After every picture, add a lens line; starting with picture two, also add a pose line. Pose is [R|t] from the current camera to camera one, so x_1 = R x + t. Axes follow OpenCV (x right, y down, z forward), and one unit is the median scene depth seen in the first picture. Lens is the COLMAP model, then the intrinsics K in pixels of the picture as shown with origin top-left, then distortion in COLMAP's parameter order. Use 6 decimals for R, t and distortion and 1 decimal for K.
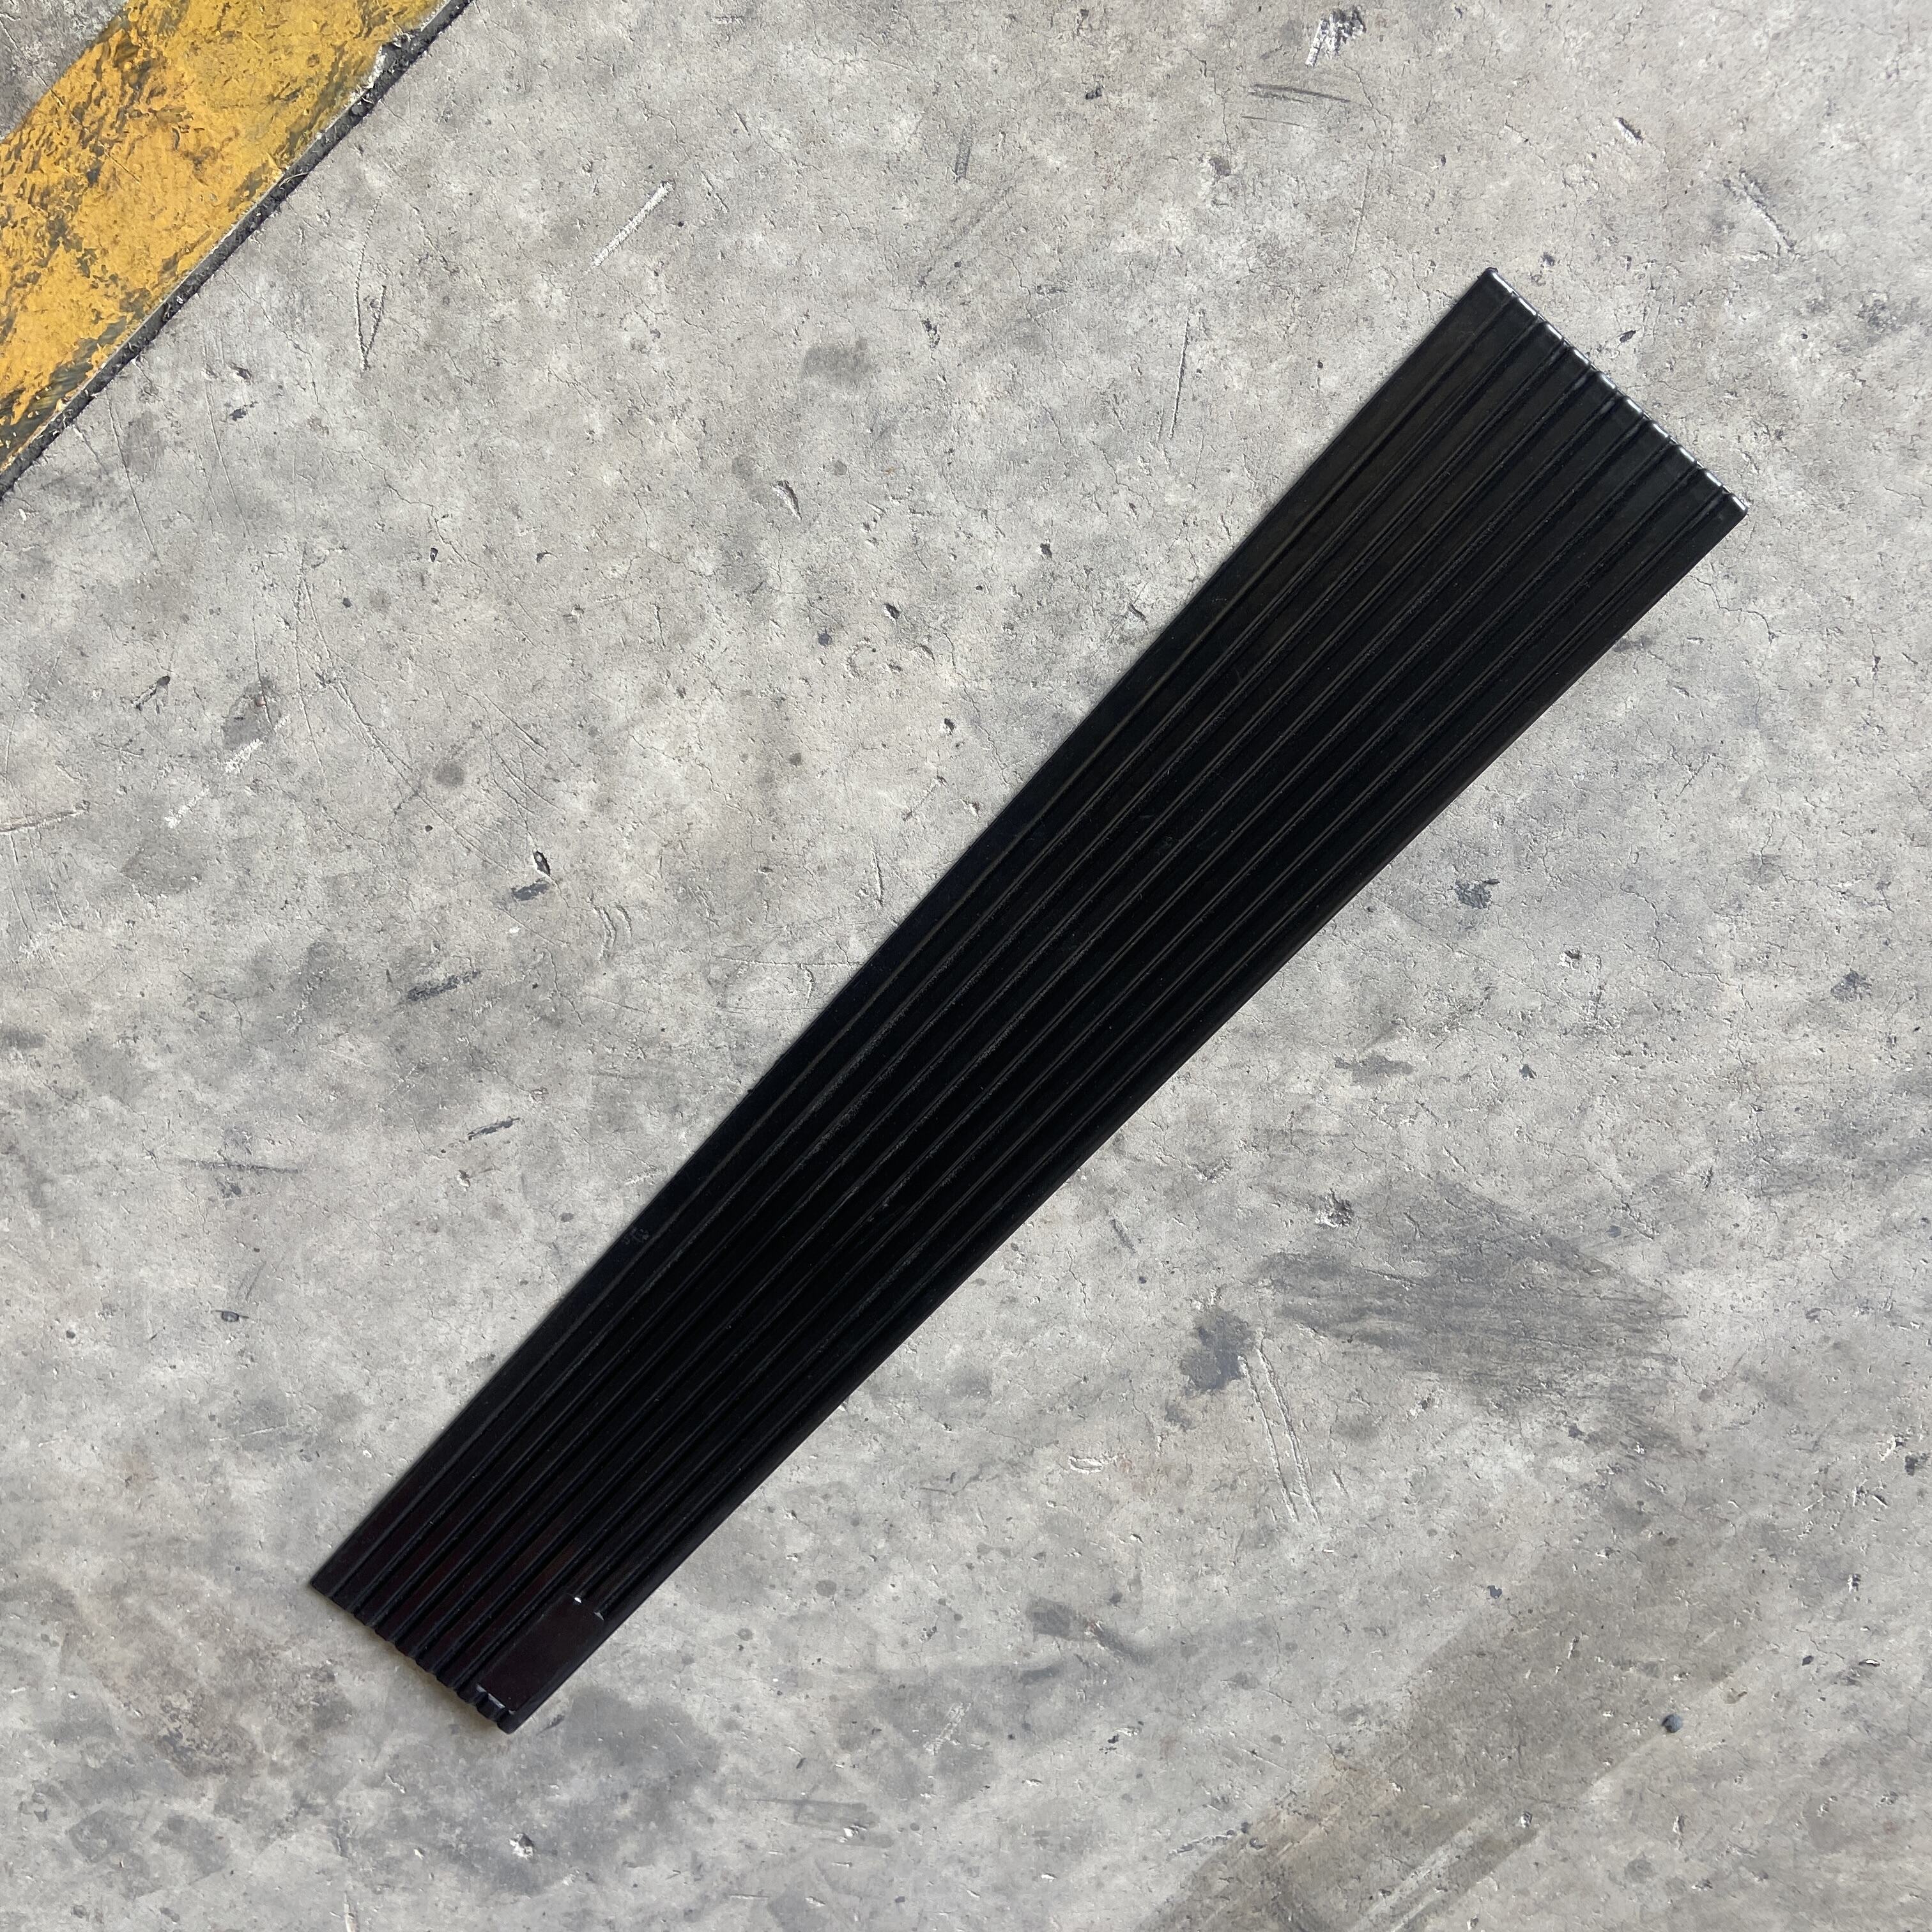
lens RADIAL K [[1948.8, 0, 936.1], [0, 1948.8, 1000.6], [0, 0, 1]] dist [0.135091, -0.175783]
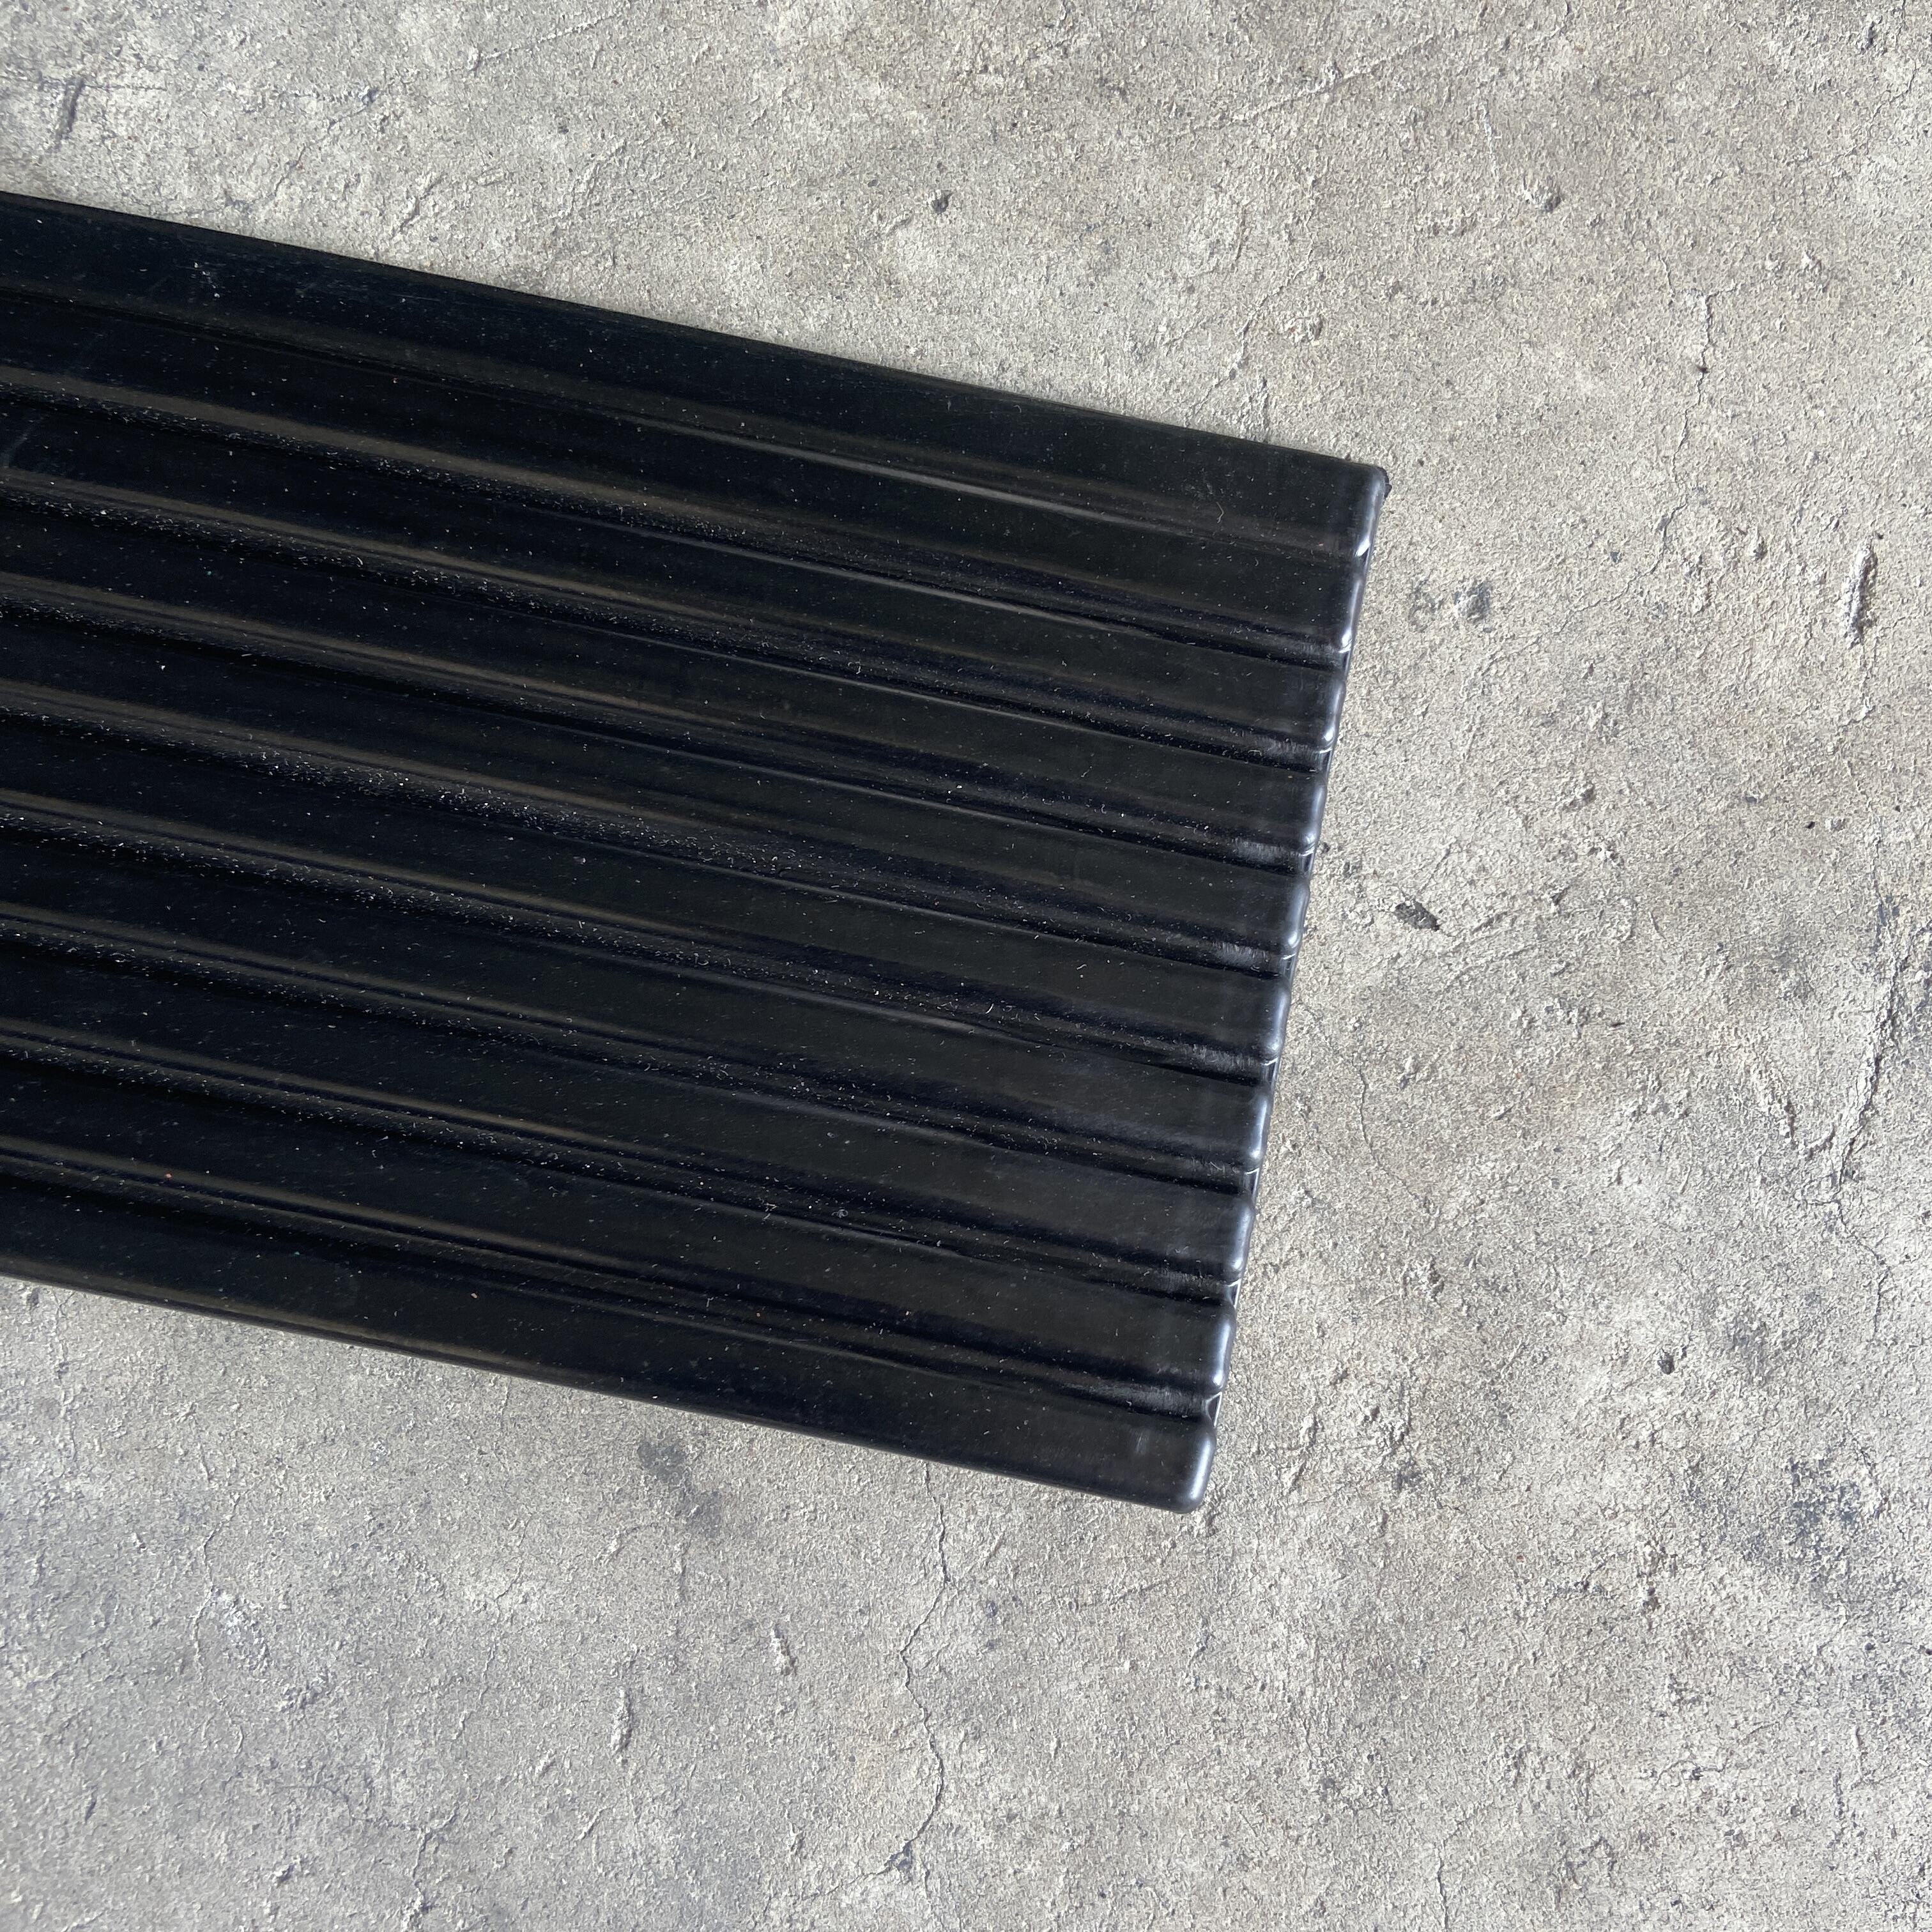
lens RADIAL K [[1965.3, 0, 1051.0], [0, 1965.3, 989.9], [0, 0, 1]] dist [0.127509, -0.174757]
pose [[0.470495, 0.882391, -0.004599, 0.296037], [-0.795208, 0.421738, -0.435639, -0.116497], [-0.382464, 0.208623, 0.900110, 0.646154]]
